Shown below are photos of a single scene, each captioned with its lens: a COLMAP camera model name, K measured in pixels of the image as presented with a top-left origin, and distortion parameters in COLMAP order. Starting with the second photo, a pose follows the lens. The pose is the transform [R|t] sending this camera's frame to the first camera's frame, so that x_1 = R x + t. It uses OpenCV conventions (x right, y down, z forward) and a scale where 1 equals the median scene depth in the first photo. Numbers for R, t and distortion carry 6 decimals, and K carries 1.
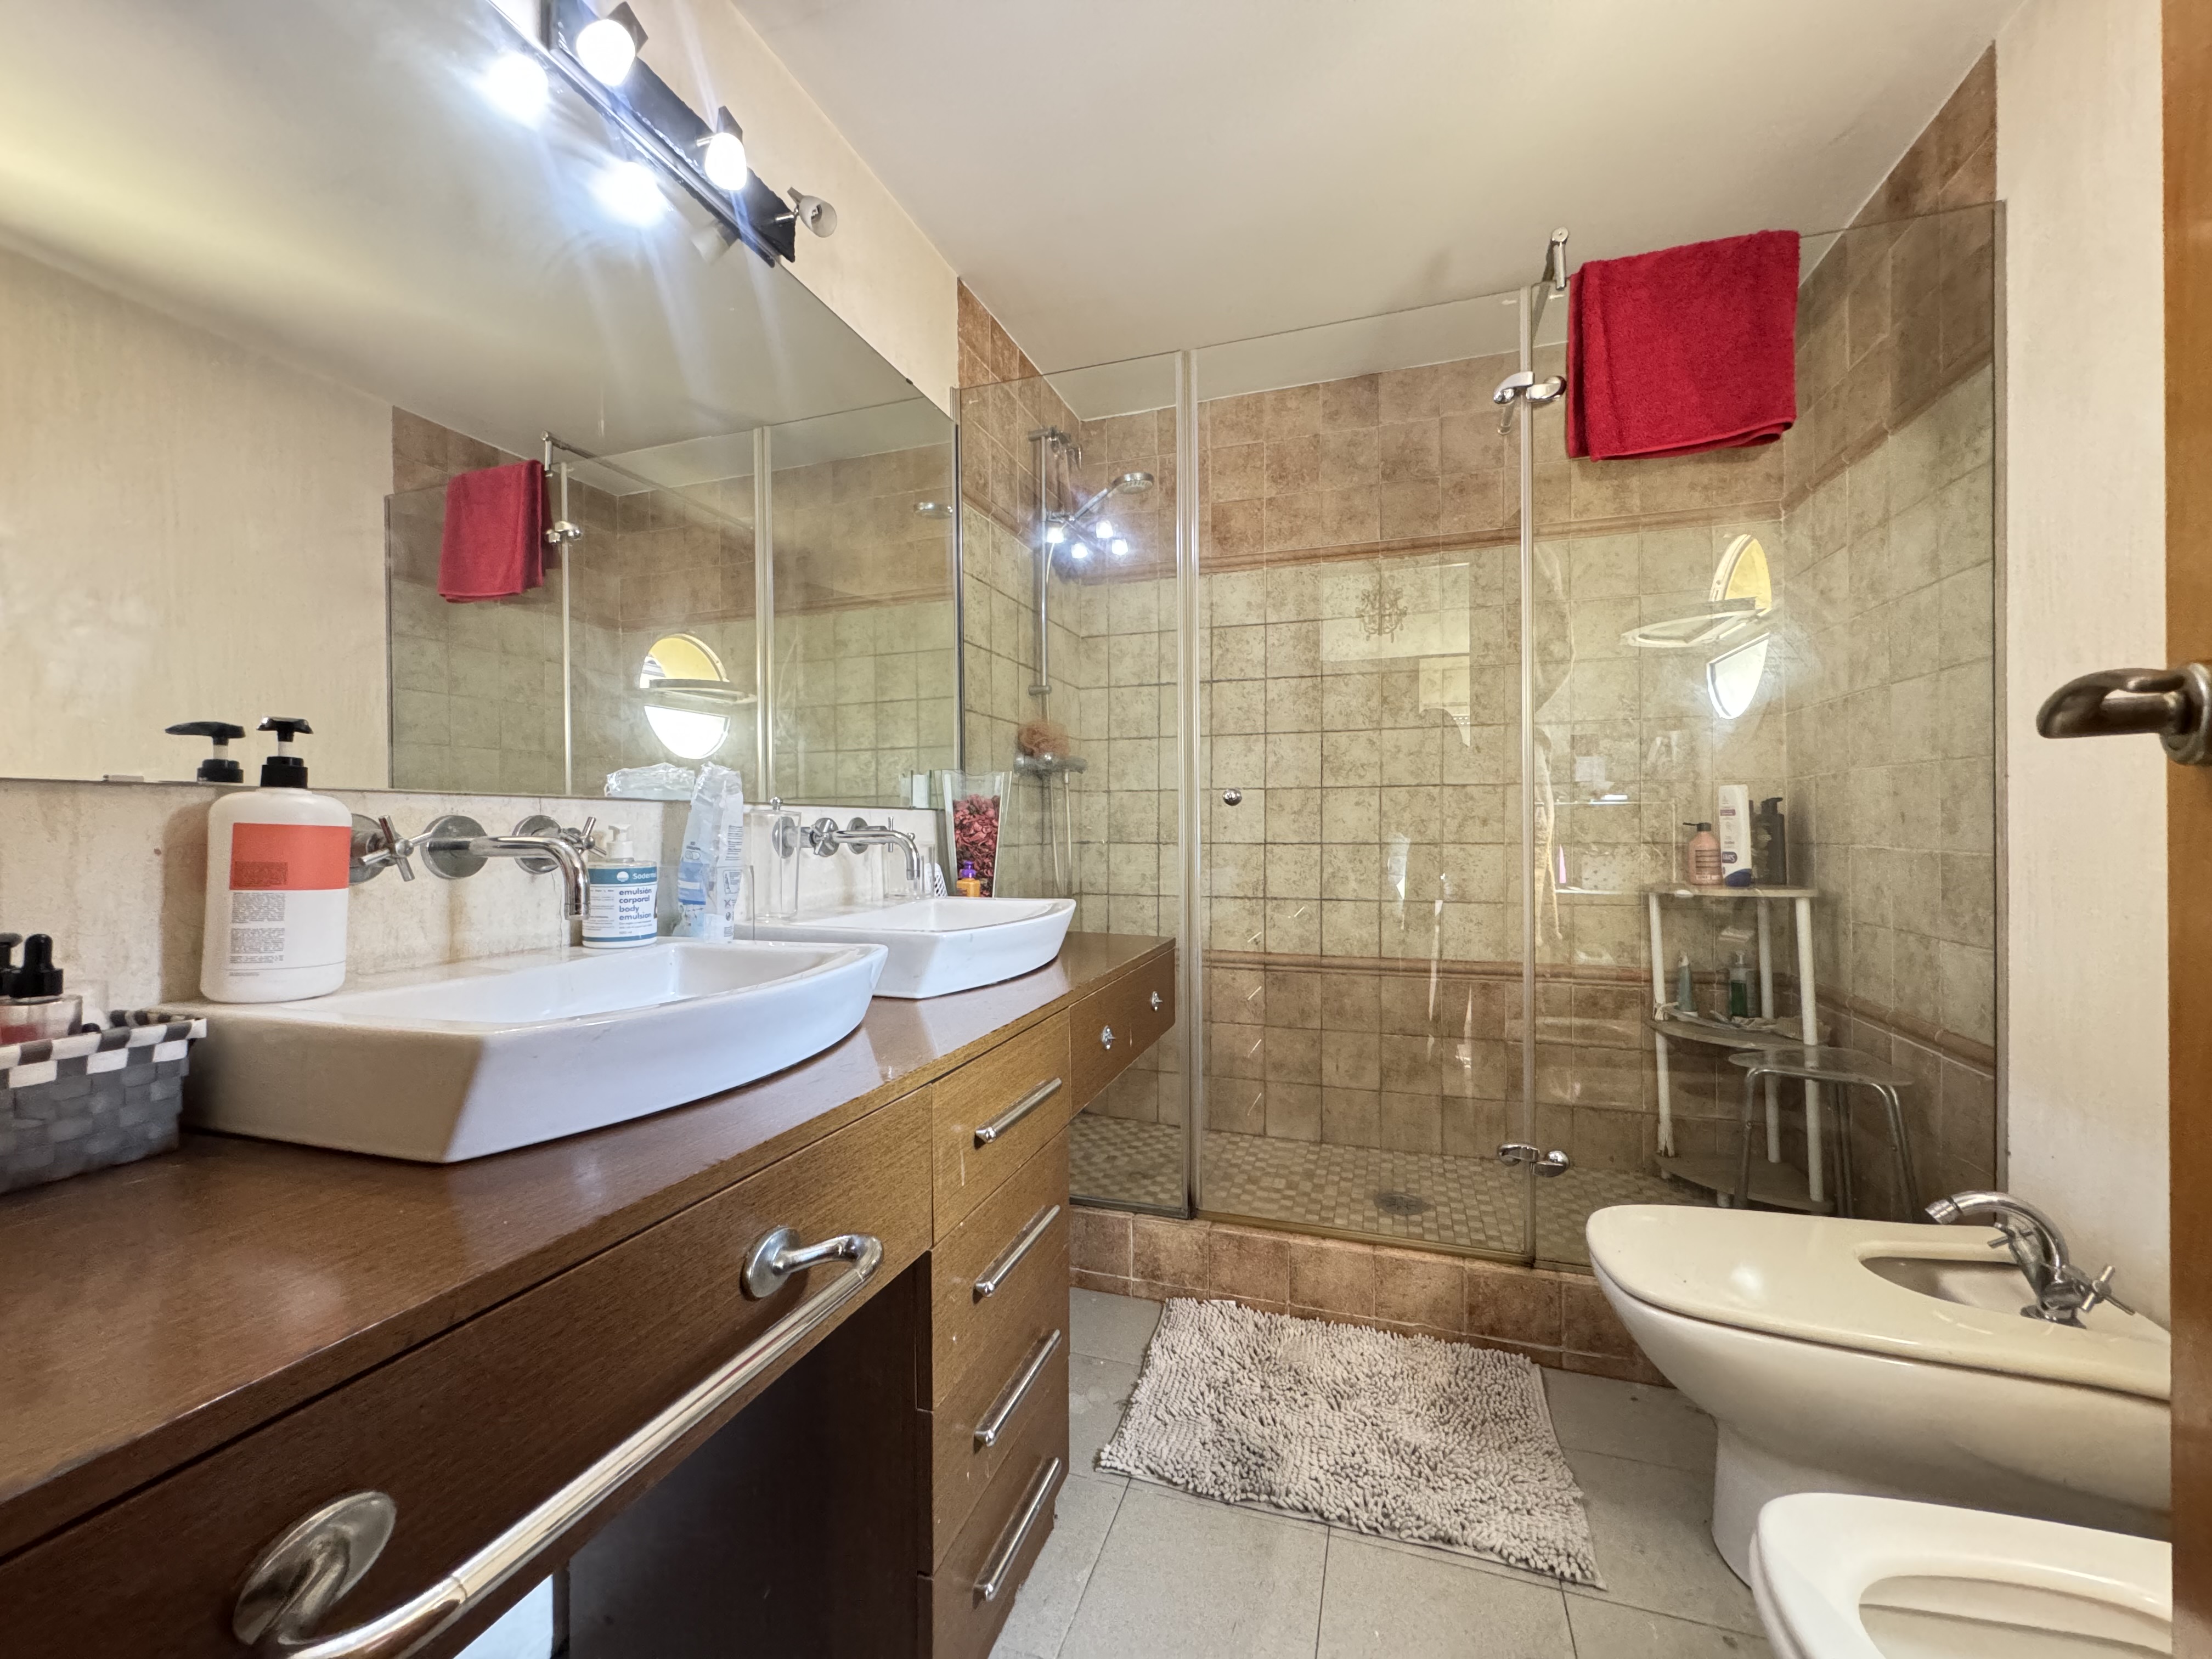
lens RADIAL K [[890.5, 0, 1123.3], [0, 890.5, 826.3], [0, 0, 1]] dist [-0.003915, 0.000804]
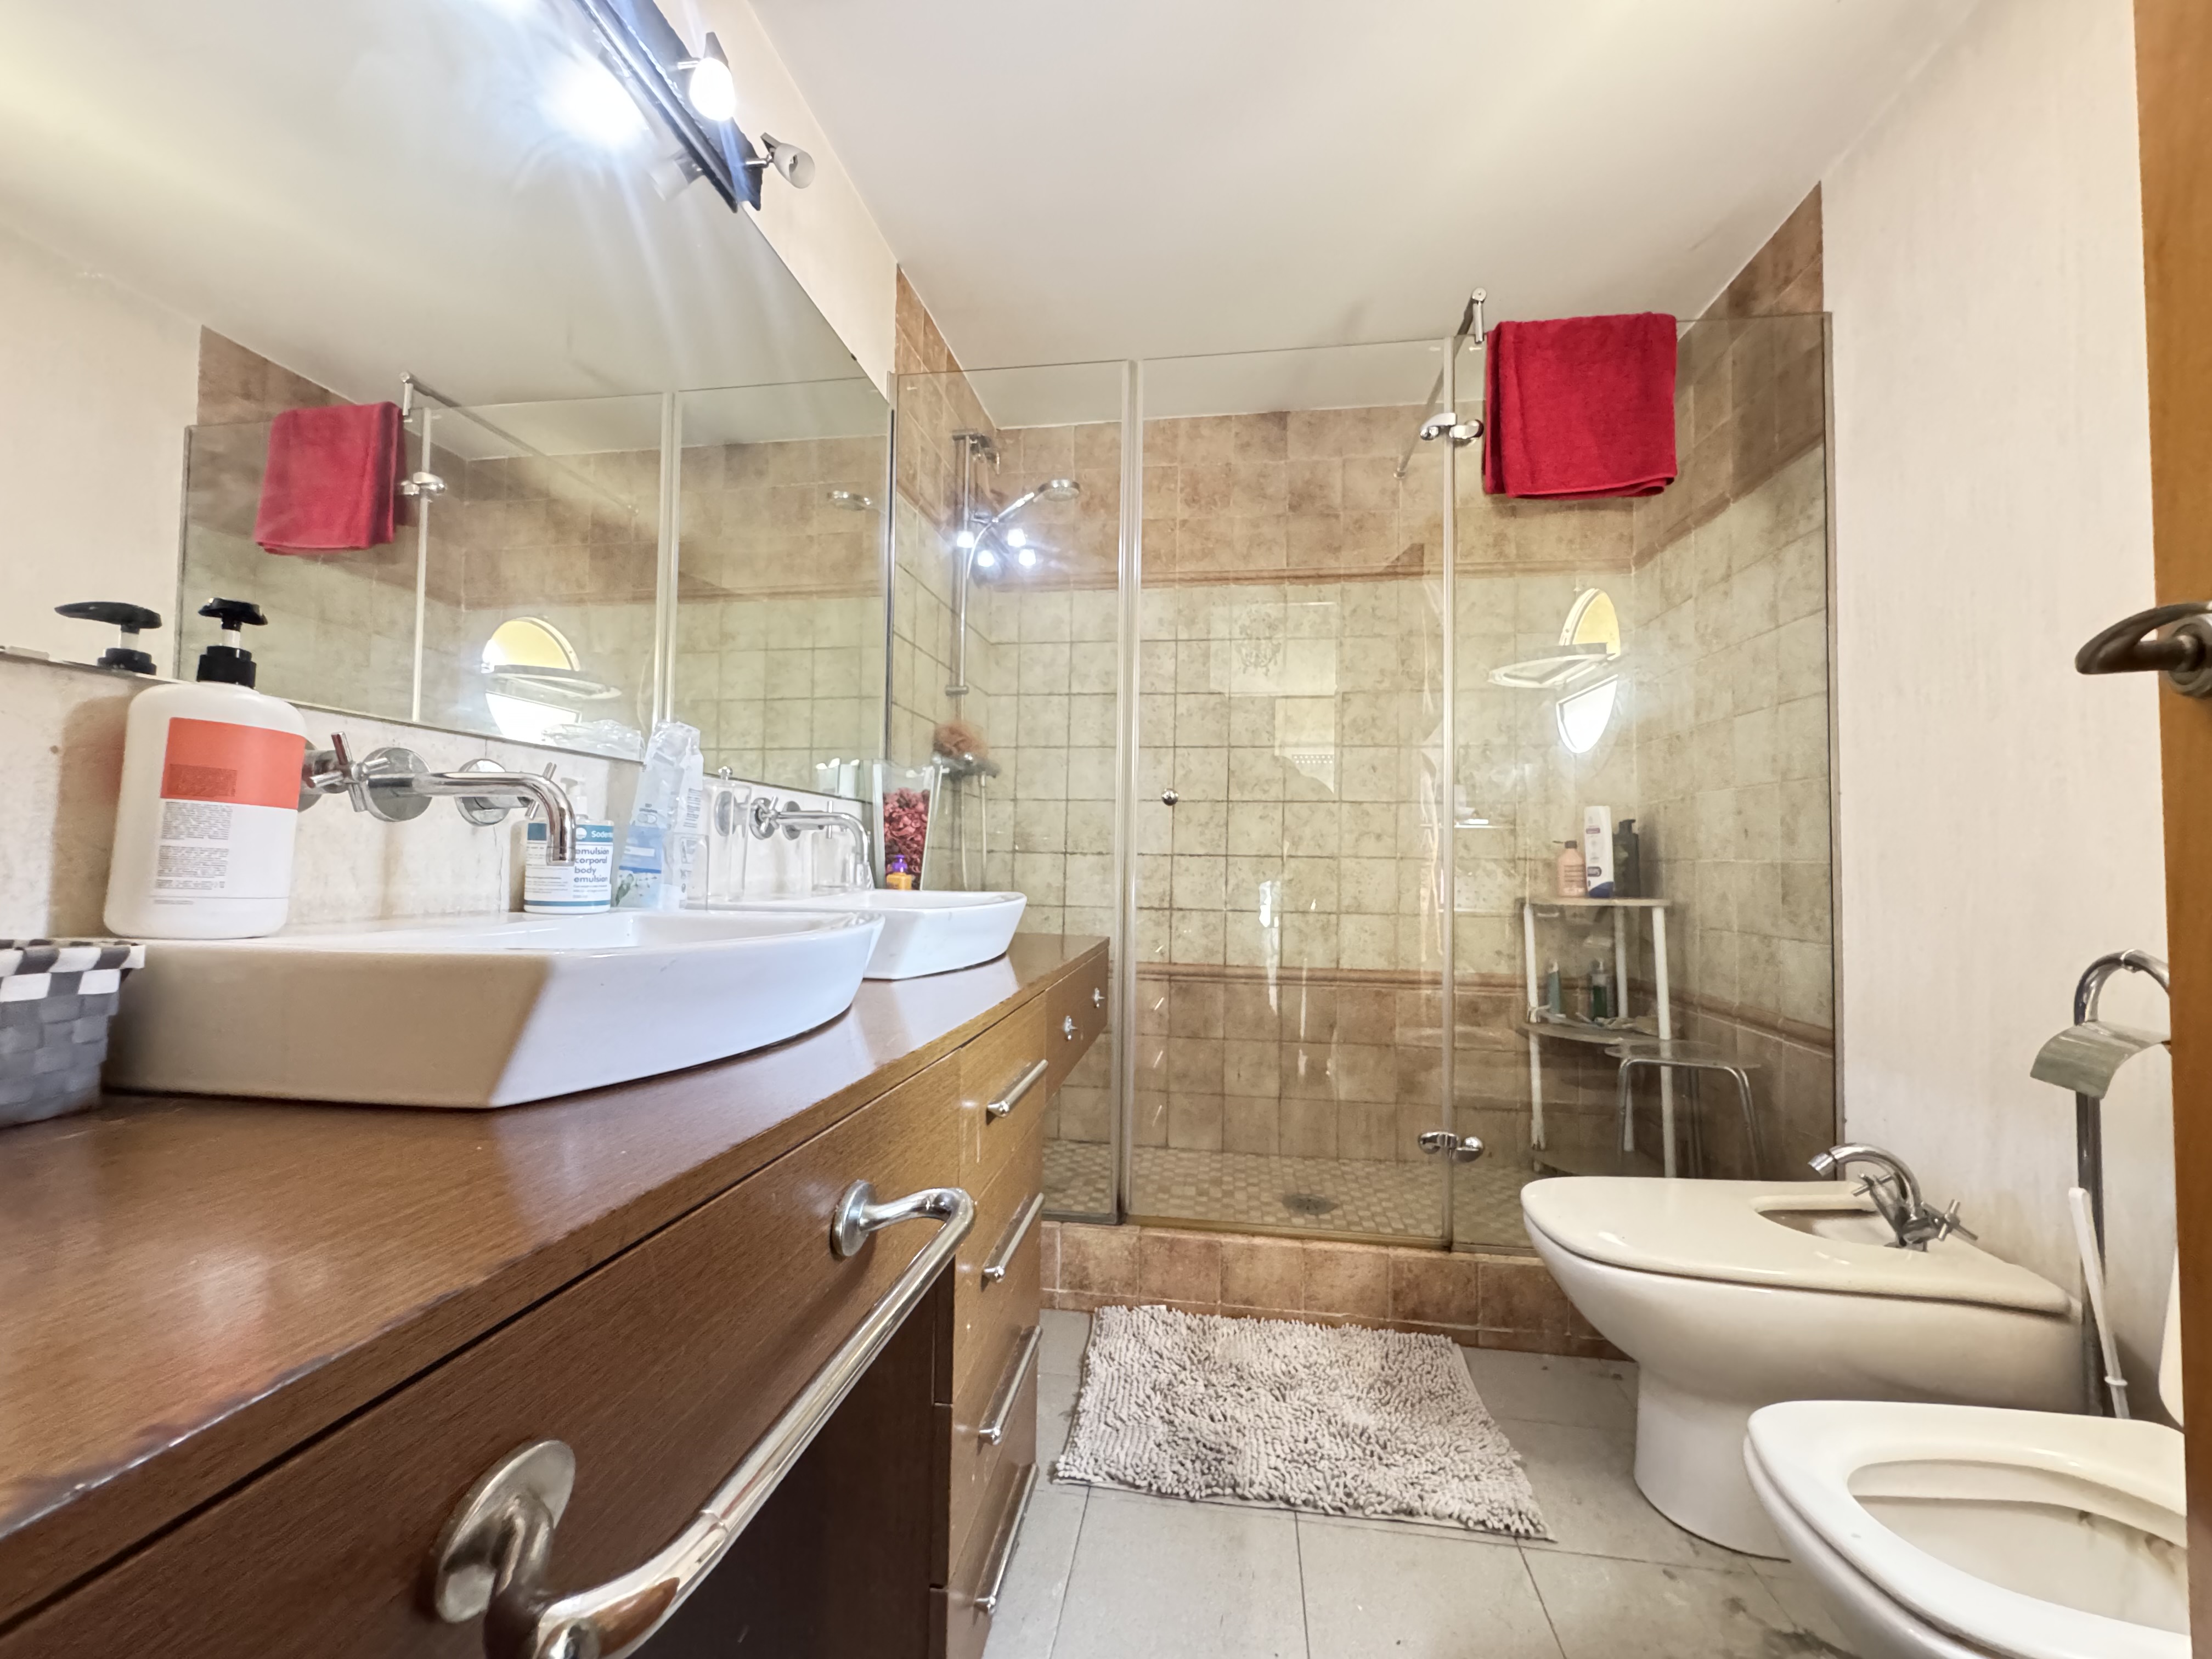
lens RADIAL K [[890.5, 0, 1121.1], [0, 890.5, 827.0], [0, 0, 1]] dist [-0.003915, 0.000804]
pose [[0.984285, 0.027182, 0.174484, -0.120313], [-0.020179, 0.998923, -0.041789, 0.049692], [-0.175432, 0.037612, 0.983773, 0.017832]]
